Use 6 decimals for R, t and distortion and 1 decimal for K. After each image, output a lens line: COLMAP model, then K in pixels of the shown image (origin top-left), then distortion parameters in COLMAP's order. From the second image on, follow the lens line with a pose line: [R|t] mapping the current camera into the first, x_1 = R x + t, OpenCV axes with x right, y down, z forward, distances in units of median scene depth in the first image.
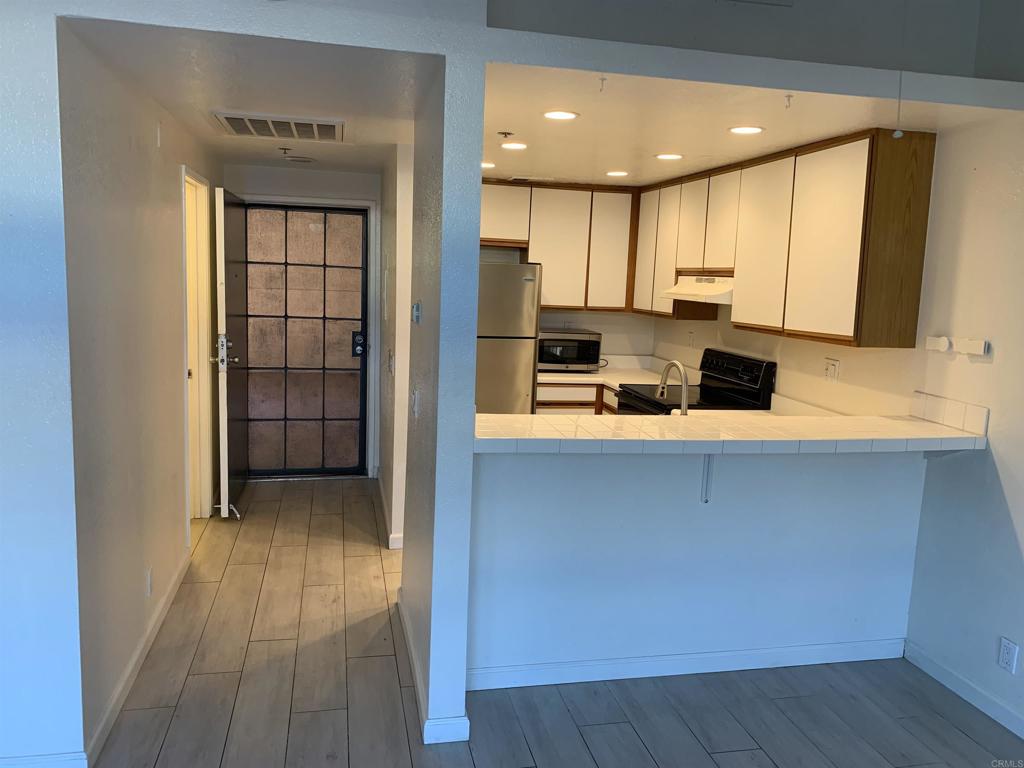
lens RADIAL K [[774.7, 0, 514.0], [0, 774.7, 380.8], [0, 0, 1]] dist [0.010382, -0.017621]
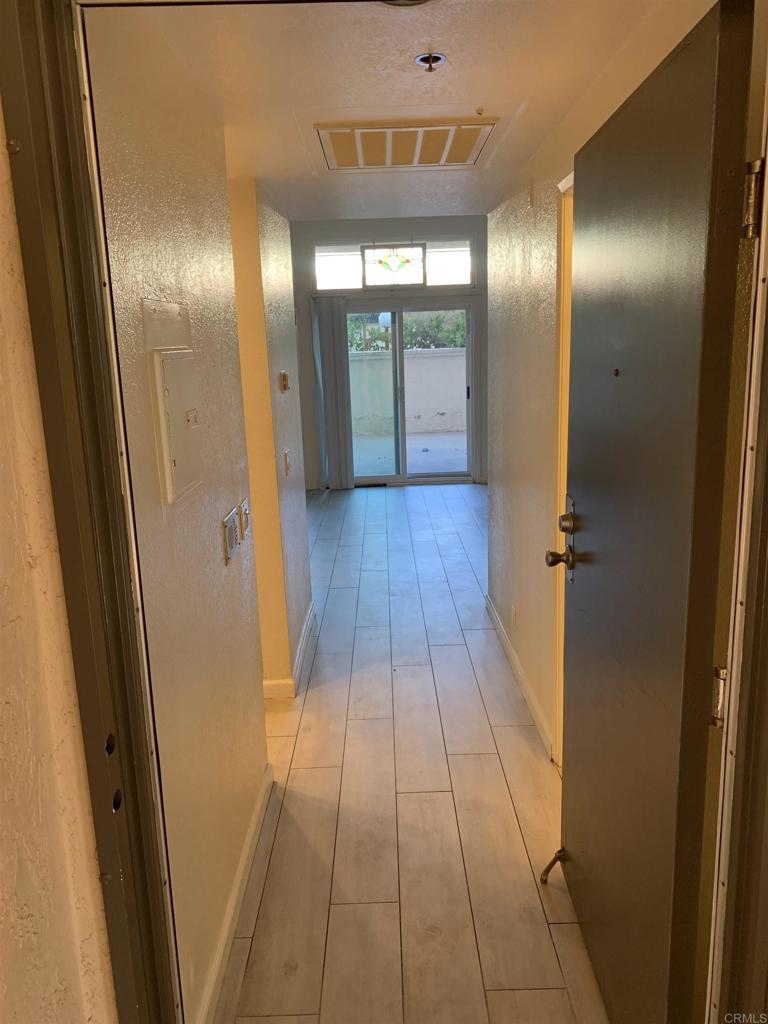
lens RADIAL K [[774.7, 0, 385.4], [0, 774.7, 521.4], [0, 0, 1]] dist [0.010382, -0.017621]
pose [[-0.977035, -0.052498, 0.206509, -0.363337], [0.025699, 0.933066, 0.358786, -0.212512], [-0.211522, 0.355854, -0.910289, 1.444342]]
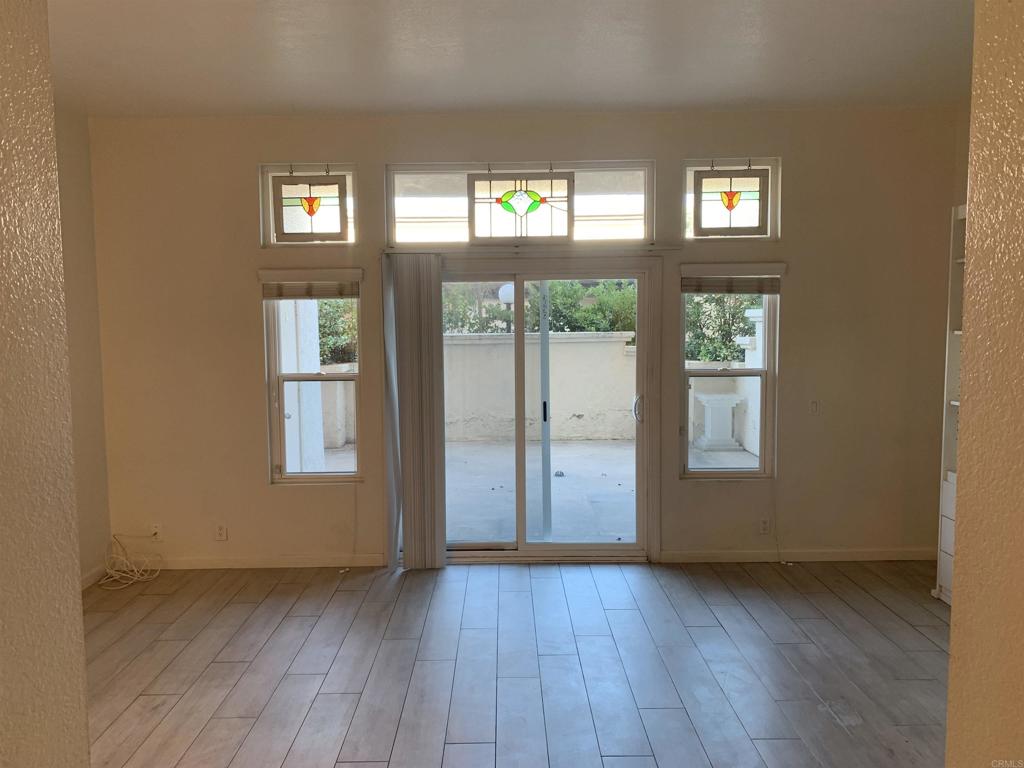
lens RADIAL K [[774.7, 0, 508.9], [0, 774.7, 376.5], [0, 0, 1]] dist [0.010382, -0.017621]
pose [[-0.976922, -0.042697, 0.209284, -0.212976], [0.003097, 0.976883, 0.213754, -0.125314], [-0.213573, 0.209469, -0.954206, 0.740981]]
